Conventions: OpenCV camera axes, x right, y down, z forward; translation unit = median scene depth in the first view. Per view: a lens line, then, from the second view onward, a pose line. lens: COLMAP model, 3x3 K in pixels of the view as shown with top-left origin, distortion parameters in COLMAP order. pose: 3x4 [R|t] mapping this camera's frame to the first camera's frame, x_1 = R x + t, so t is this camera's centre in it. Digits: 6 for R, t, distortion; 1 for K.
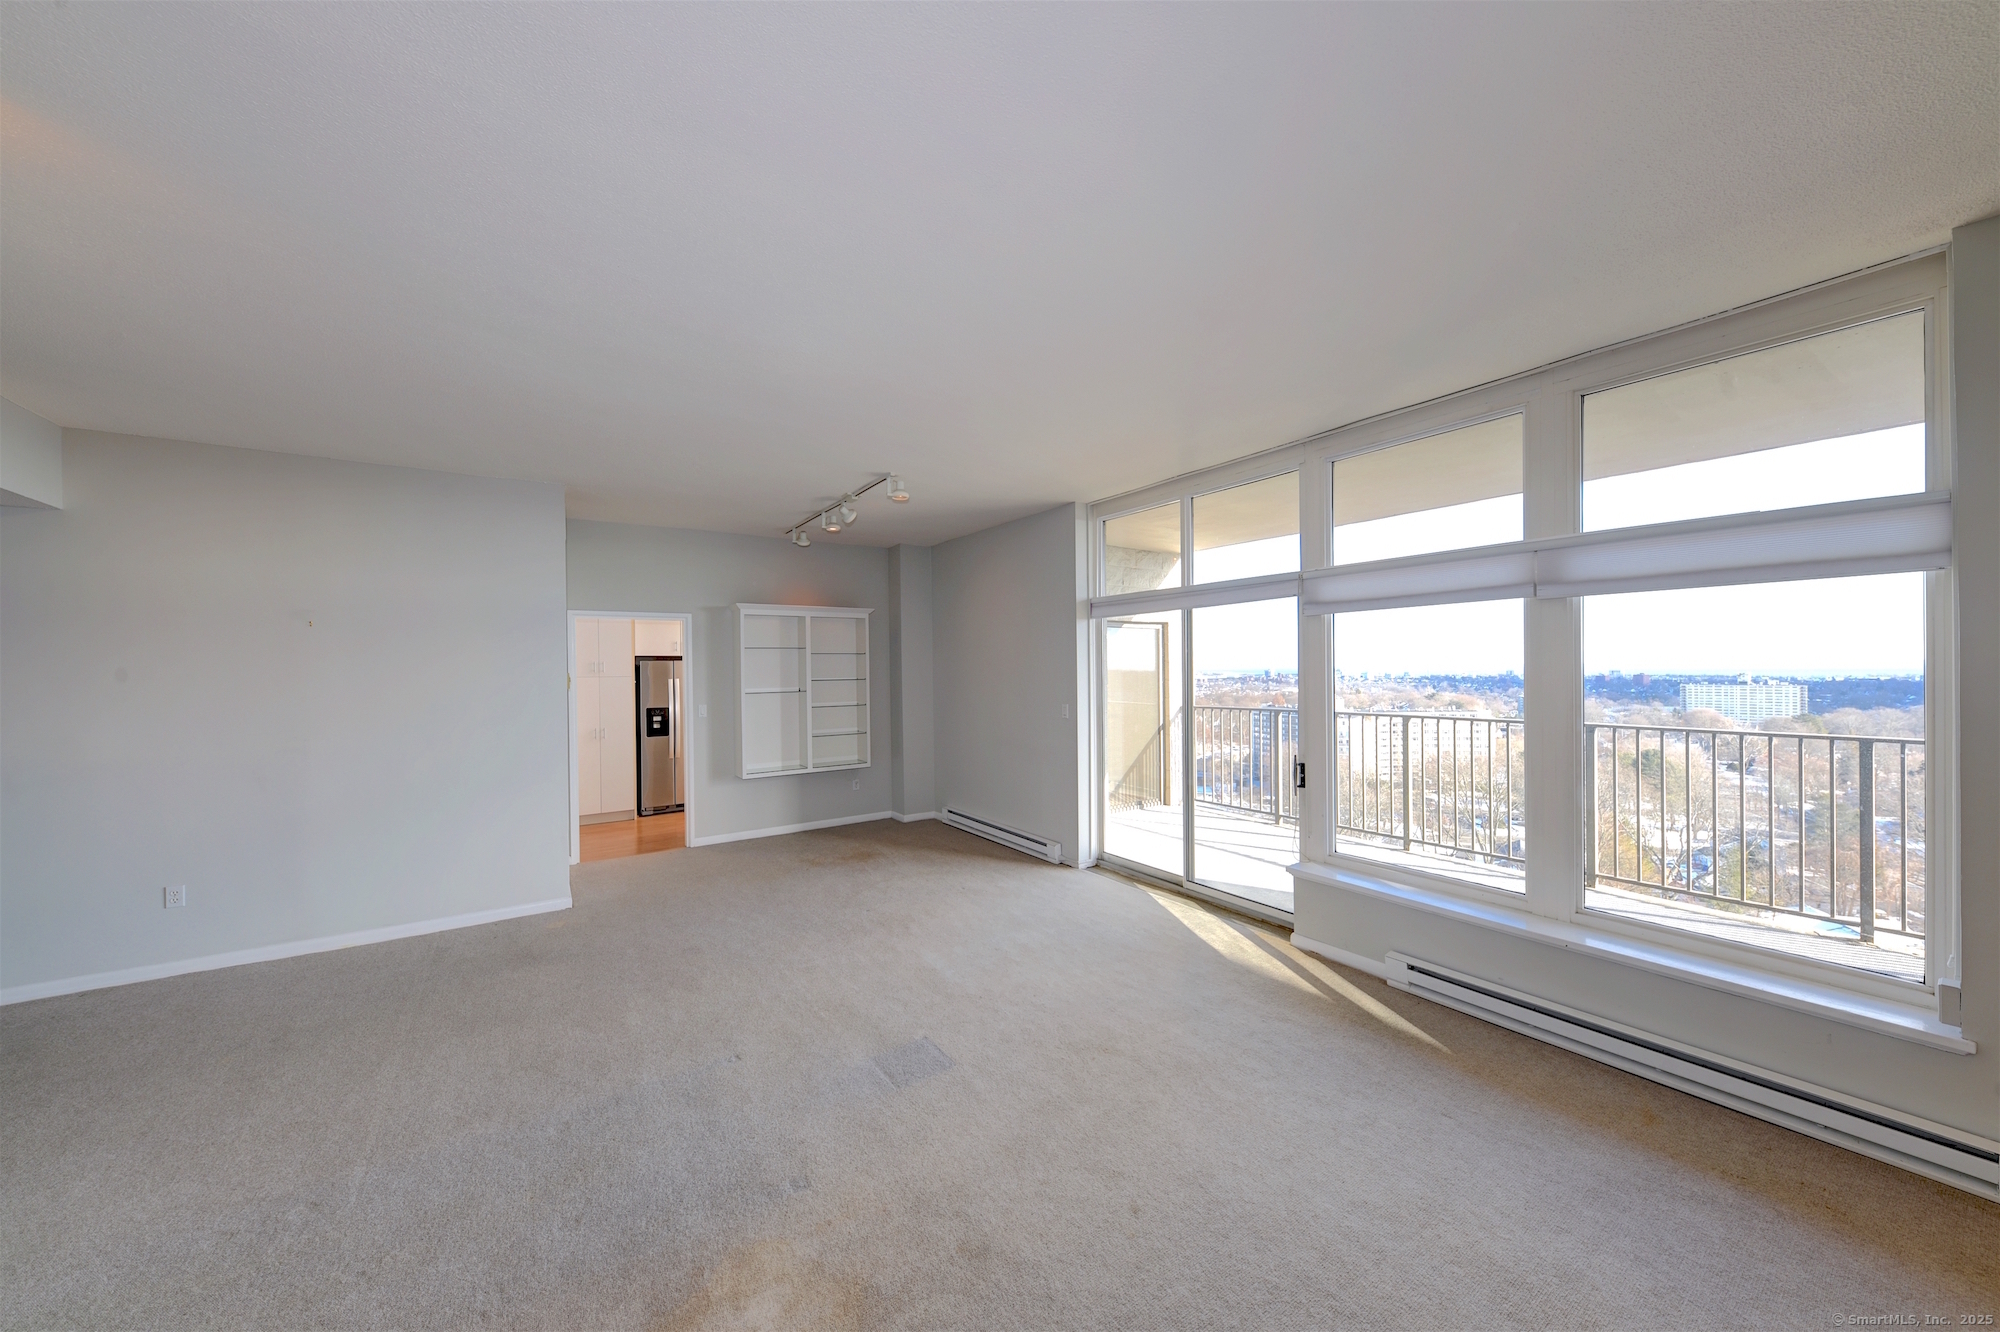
lens RADIAL K [[686.4, 0, 1009.5], [0, 686.4, 670.2], [0, 0, 1]] dist [0.007948, -0.005403]
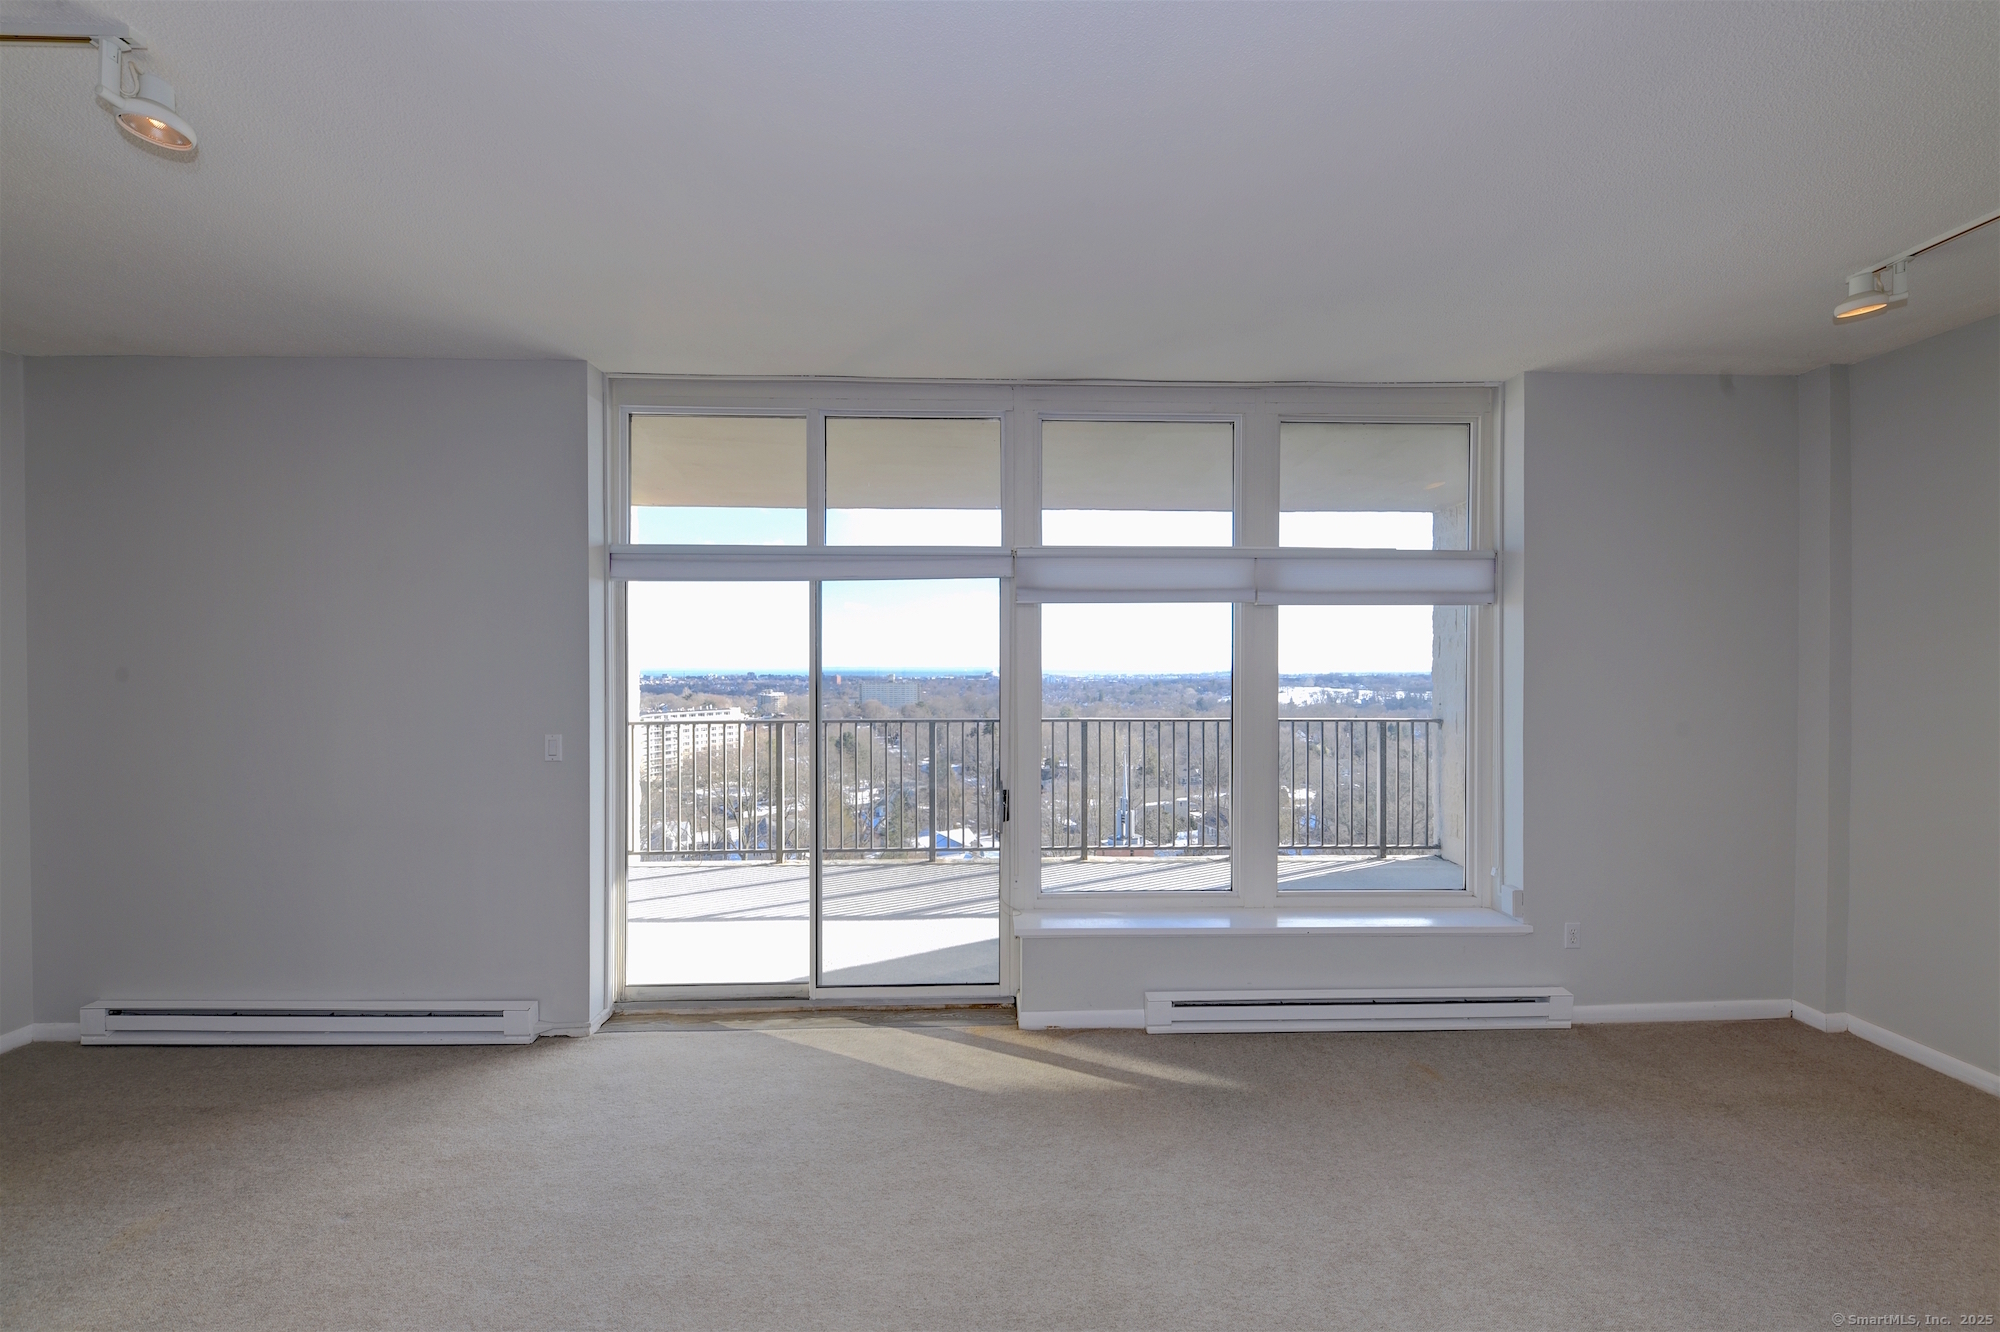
lens RADIAL K [[686.4, 0, 1009.5], [0, 686.4, 670.2], [0, 0, 1]] dist [0.007948, -0.005403]
pose [[0.551602, 0.004691, 0.834094, -0.204055], [-0.002256, 0.999989, -0.004132, 0.001009], [-0.834104, 0.000398, 0.551607, 0.496392]]
